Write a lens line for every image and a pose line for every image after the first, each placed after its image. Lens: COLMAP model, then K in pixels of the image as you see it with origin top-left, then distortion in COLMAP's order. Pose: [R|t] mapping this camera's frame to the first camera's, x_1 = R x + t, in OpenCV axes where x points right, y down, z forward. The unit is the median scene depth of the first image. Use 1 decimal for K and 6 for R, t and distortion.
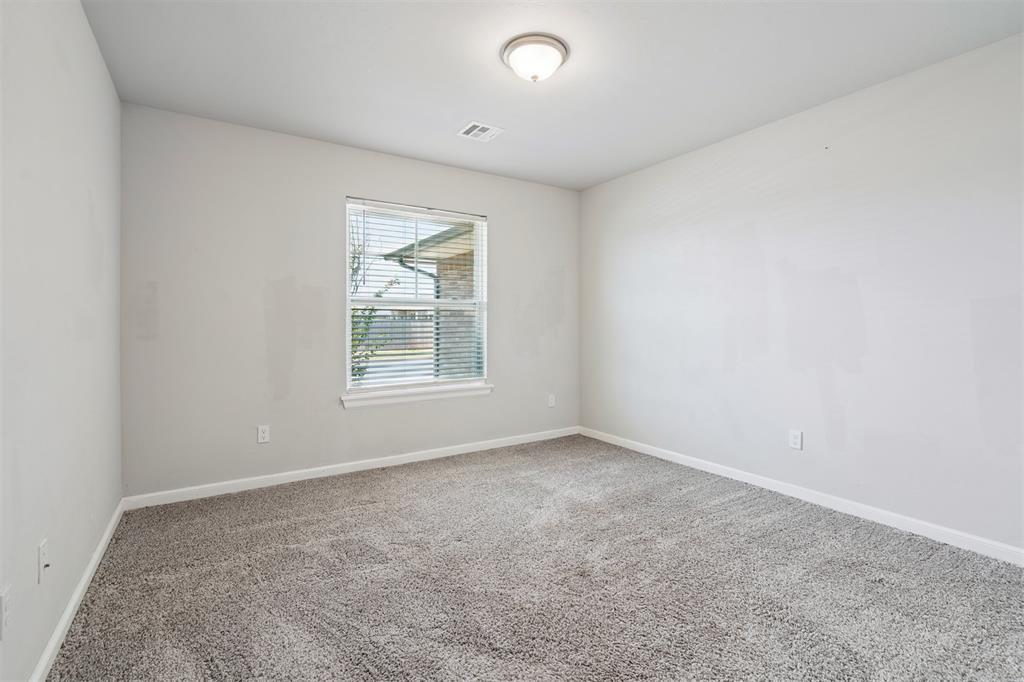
lens RADIAL K [[466.8, 0, 510.9], [0, 466.8, 328.3], [0, 0, 1]] dist [0.000372, 0.000067]
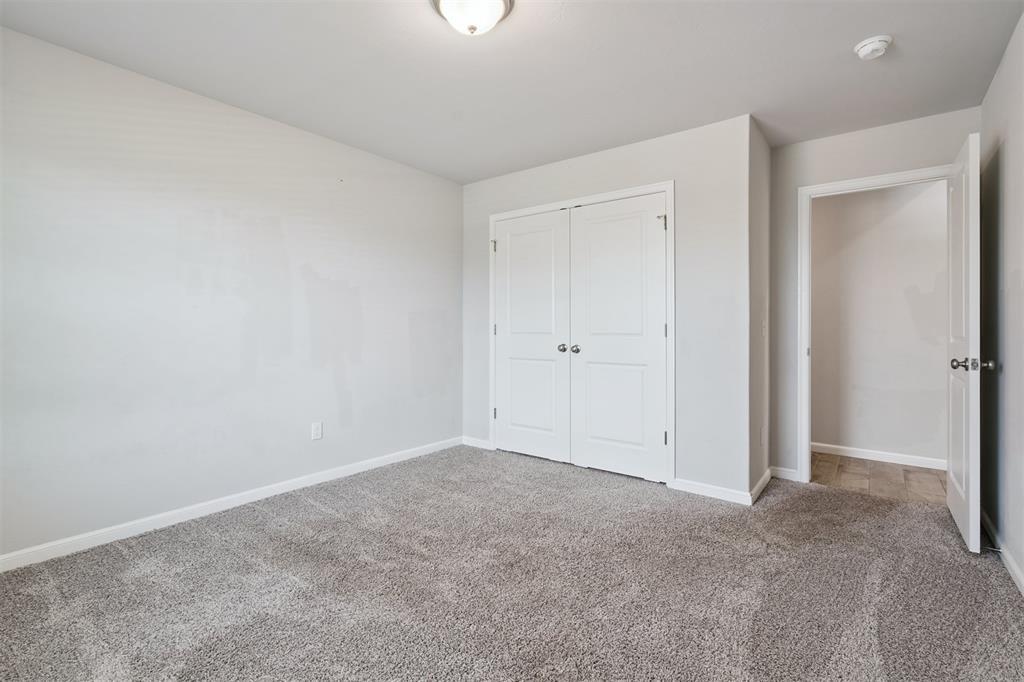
lens RADIAL K [[466.8, 0, 510.9], [0, 466.8, 328.3], [0, 0, 1]] dist [0.000372, 0.000067]
pose [[-0.343176, -0.001296, 0.939270, -0.580900], [-0.000829, 0.999999, 0.001077, -0.004899], [-0.939271, -0.000409, -0.343177, 0.952758]]
